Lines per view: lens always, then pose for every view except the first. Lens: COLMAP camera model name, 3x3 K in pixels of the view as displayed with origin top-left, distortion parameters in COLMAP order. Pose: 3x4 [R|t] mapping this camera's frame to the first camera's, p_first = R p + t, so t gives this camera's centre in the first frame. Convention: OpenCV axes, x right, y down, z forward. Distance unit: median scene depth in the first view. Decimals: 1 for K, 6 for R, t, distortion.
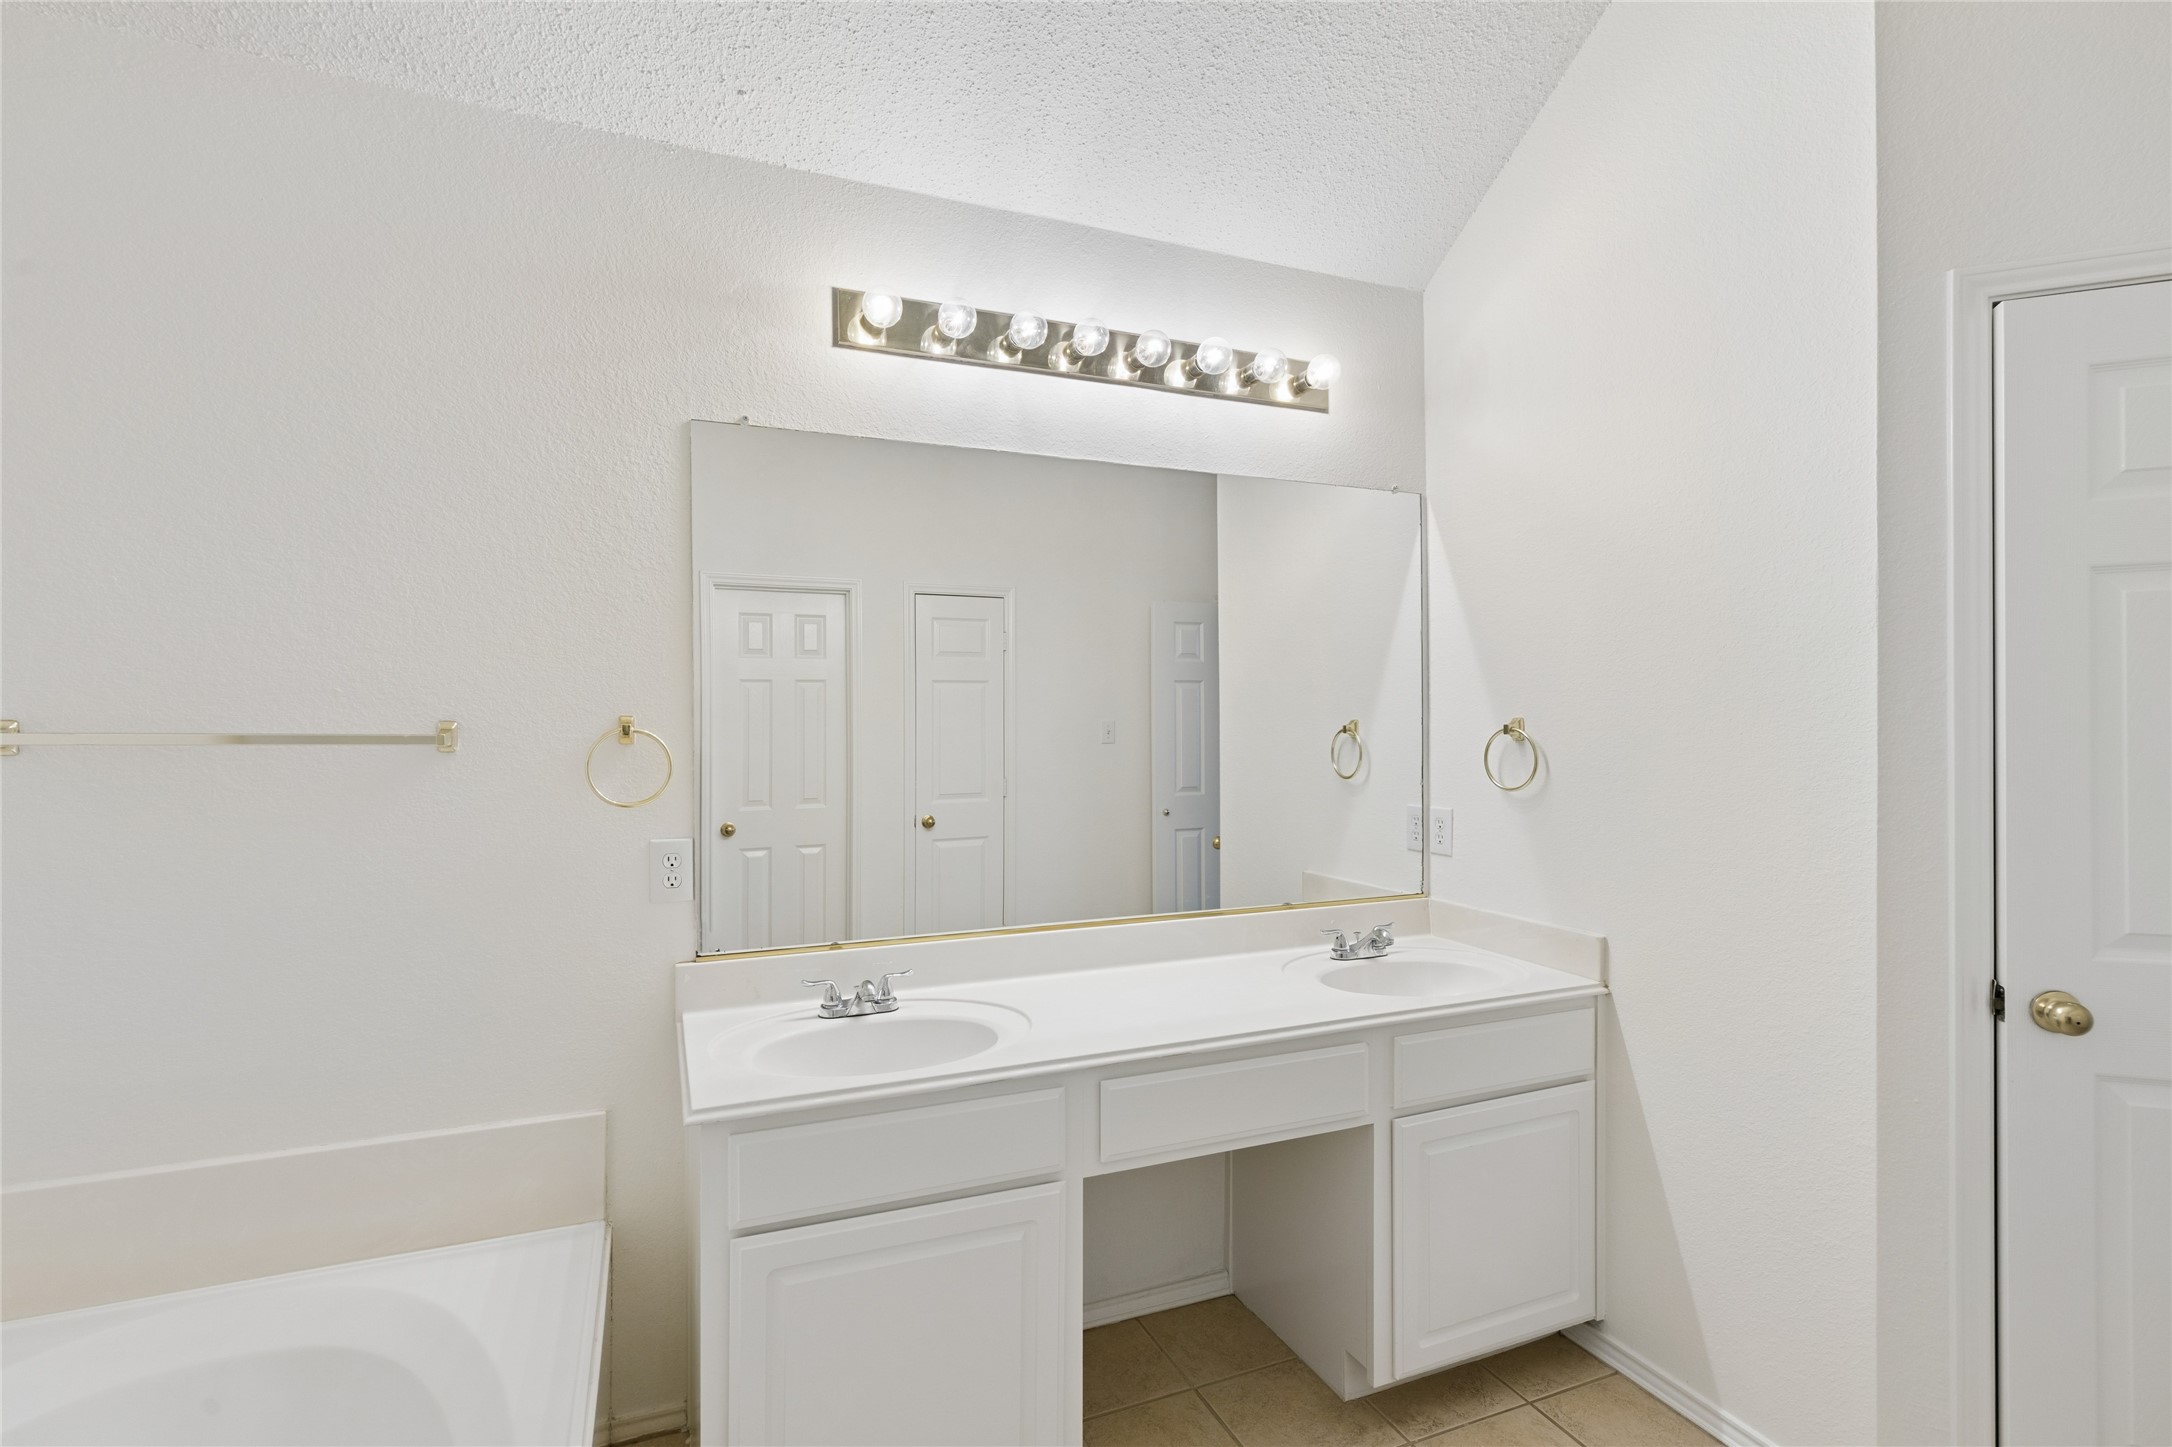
lens RADIAL K [[1086.9, 0, 1093.8], [0, 1086.9, 715.4], [0, 0, 1]] dist [0.030343, 0.000084]
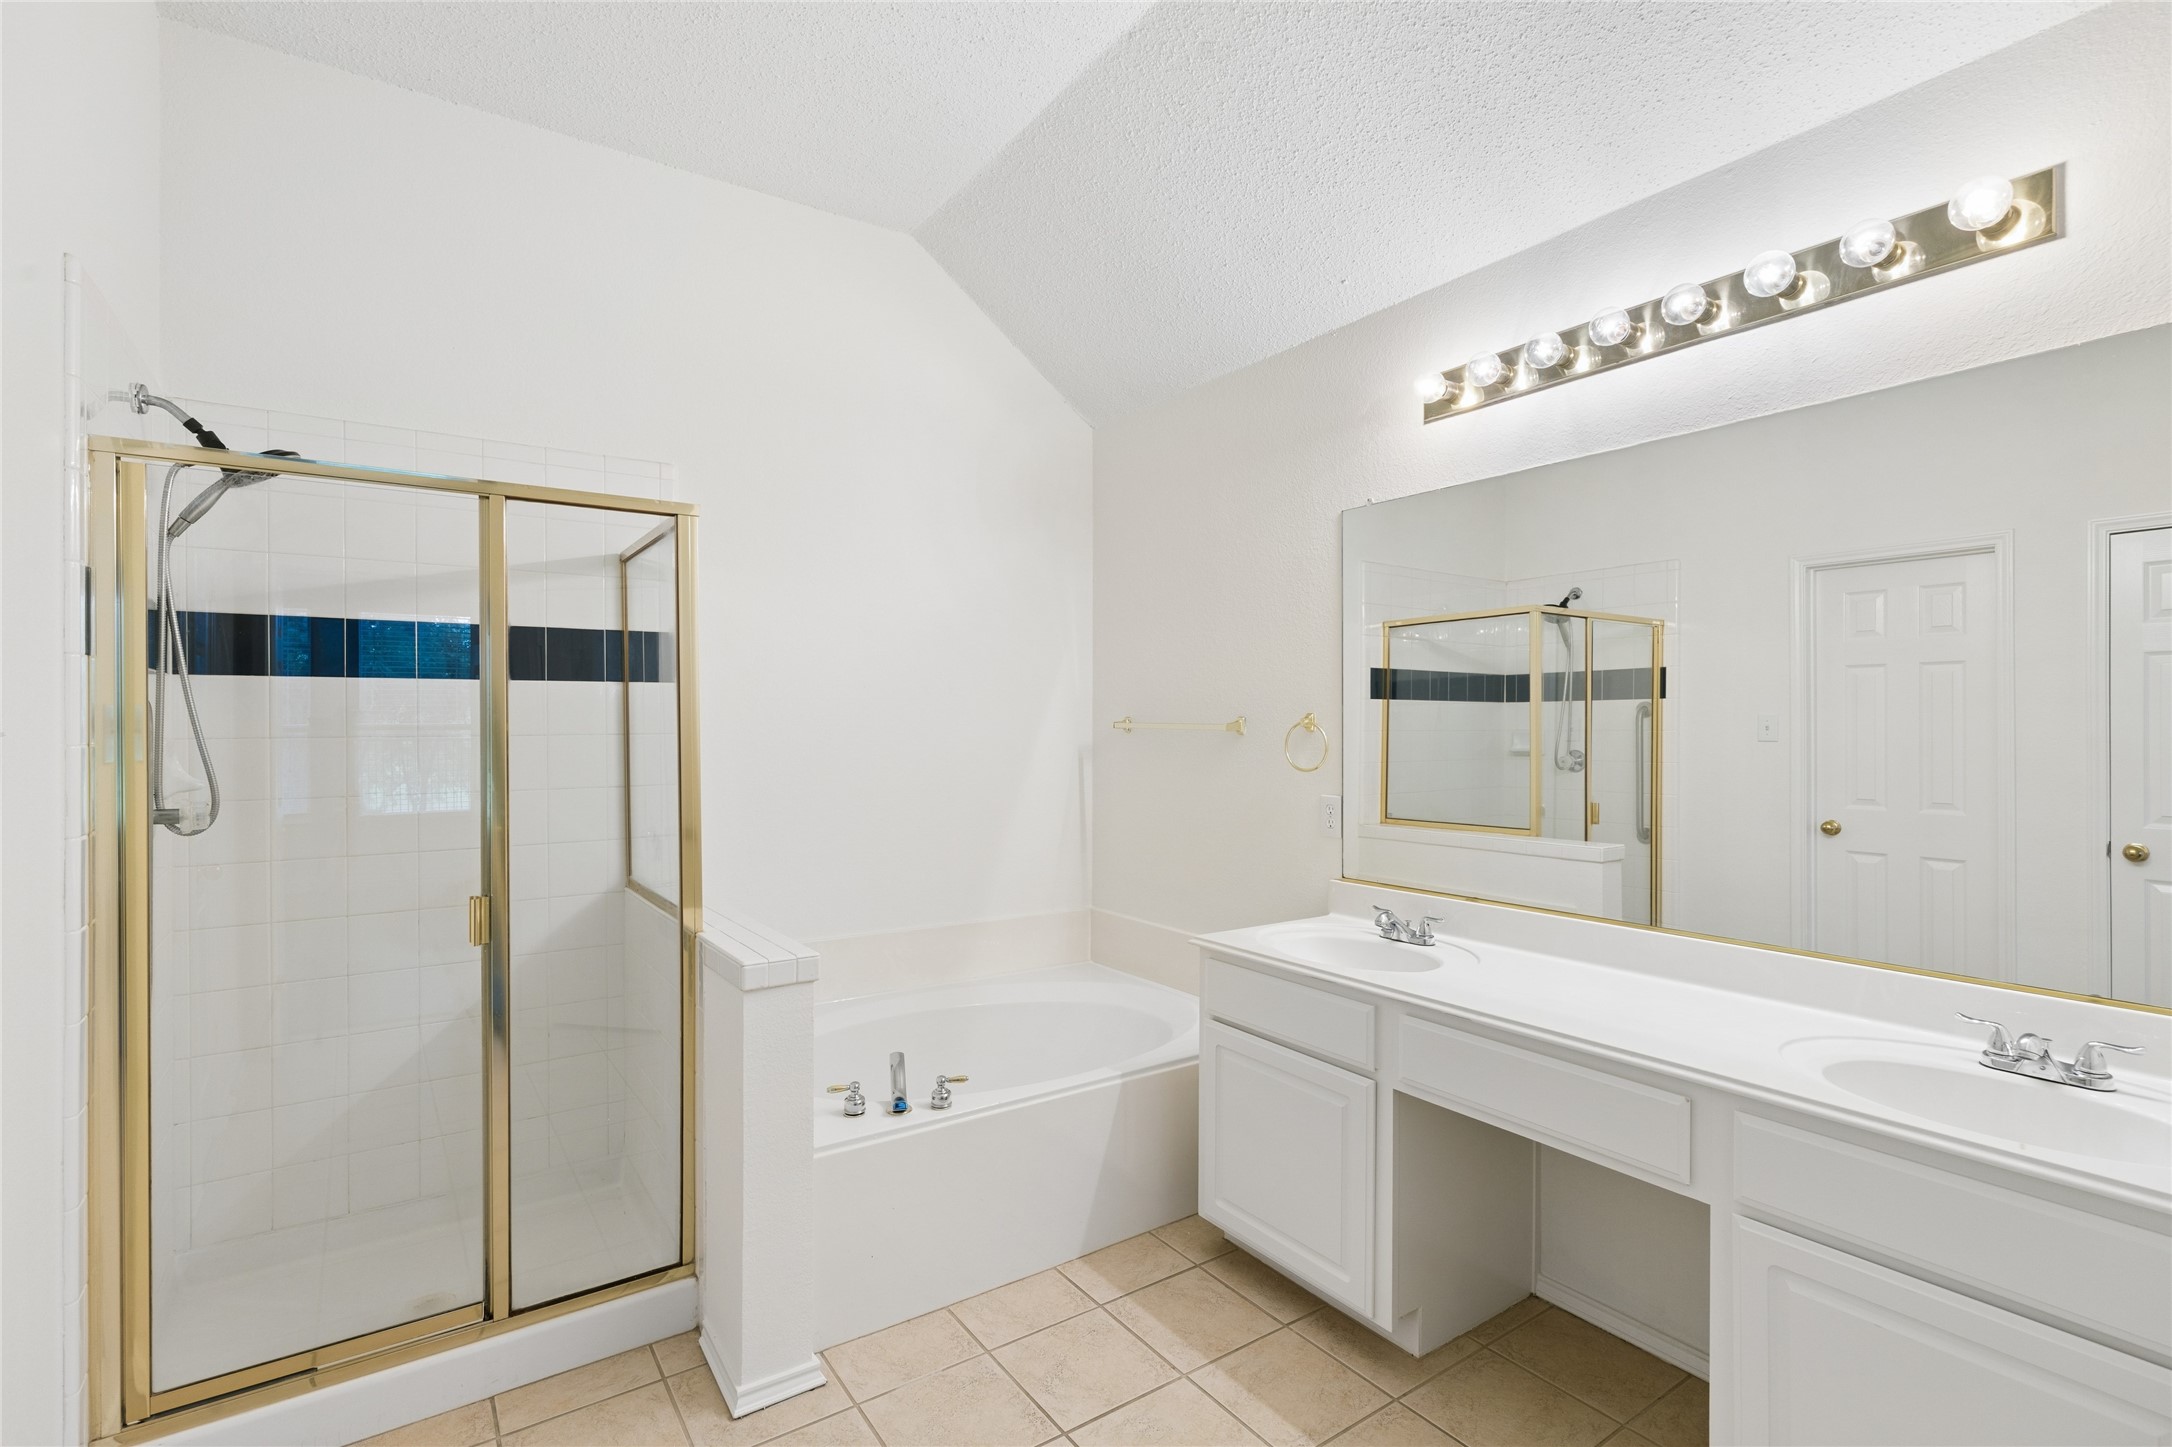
lens RADIAL K [[1013.9, 0, 1086.0], [0, 1013.9, 723.5], [0, 0, 1]] dist [-0.001947, 0.000065]
pose [[0.185033, 0.005222, -0.982718, 0.789945], [0.009711, 0.999927, 0.007142, 0.000753], [0.982684, -0.010865, 0.184969, 0.356251]]
